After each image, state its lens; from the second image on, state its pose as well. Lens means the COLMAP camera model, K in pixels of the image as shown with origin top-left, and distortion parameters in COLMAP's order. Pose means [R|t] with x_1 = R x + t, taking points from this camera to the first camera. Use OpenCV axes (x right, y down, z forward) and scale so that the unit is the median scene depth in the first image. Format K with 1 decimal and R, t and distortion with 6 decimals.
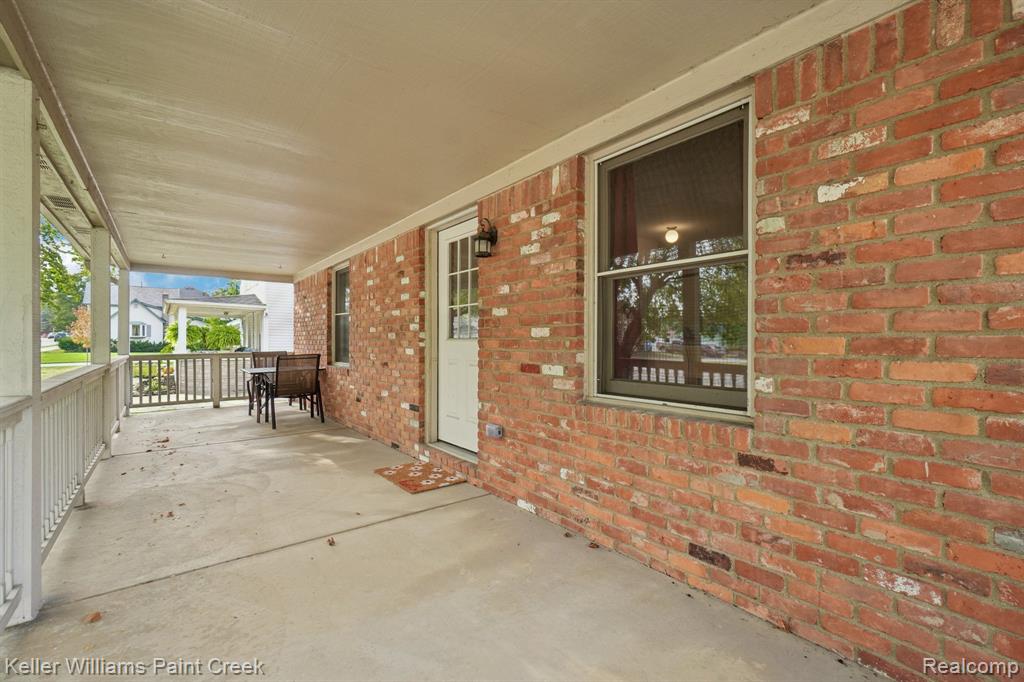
lens RADIAL K [[443.5, 0, 512.0], [0, 443.5, 341.0], [0, 0, 1]] dist [0.001607, 0.000352]
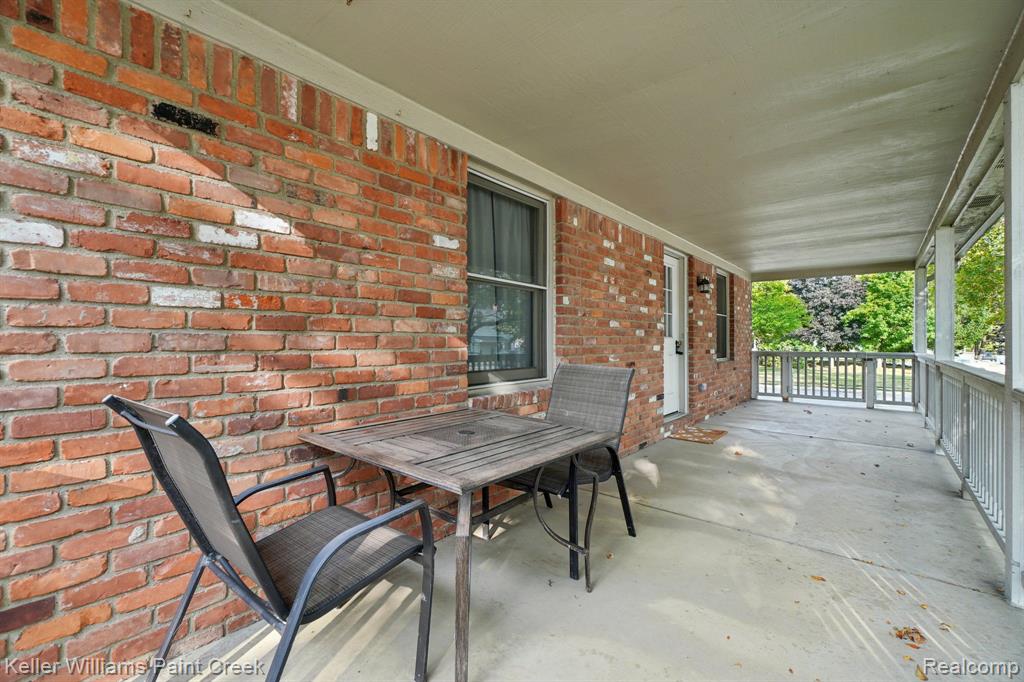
lens RADIAL K [[443.5, 0, 512.0], [0, 443.5, 341.0], [0, 0, 1]] dist [0.001607, 0.000352]
pose [[-0.213099, -0.004733, 0.977019, -1.453126], [-0.001837, 0.999988, 0.004444, 0.002838], [-0.977029, -0.000847, -0.213105, 1.867076]]
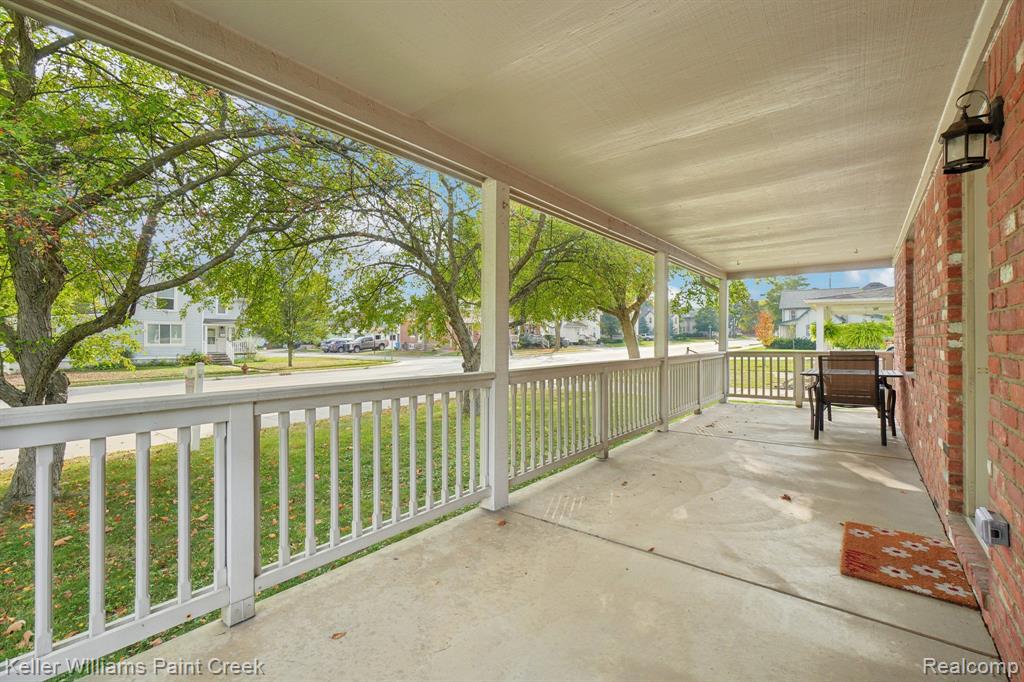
lens RADIAL K [[443.5, 0, 512.0], [0, 443.5, 341.0], [0, 0, 1]] dist [0.001607, 0.000352]
pose [[0.260995, 0.005135, -0.965326, 0.233440], [-0.000146, 0.999986, 0.005280, 0.000903], [0.965340, -0.001238, 0.260992, 0.309801]]
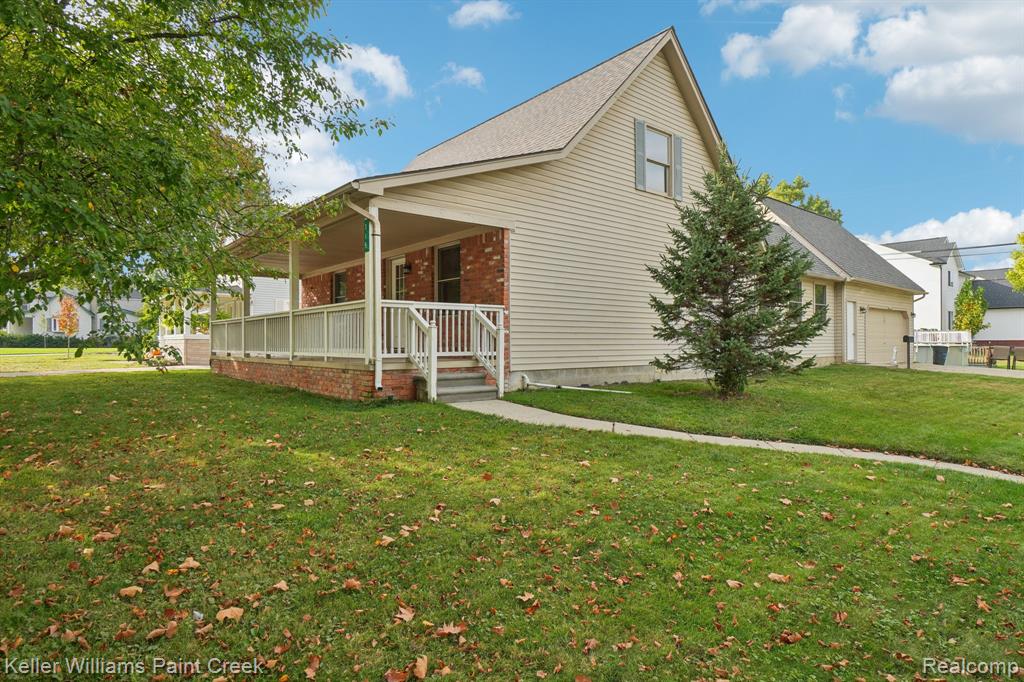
lens RADIAL K [[566.2, 0, 512.0], [0, 566.2, 341.0], [0, 0, 1]] dist [-0.002232, -0.000487]
pose [[0.999272, -0.003516, 0.037989, 0.386627], [0.003710, 0.999980, -0.005045, 0.215955], [-0.037971, 0.005182, 0.999265, -2.184476]]
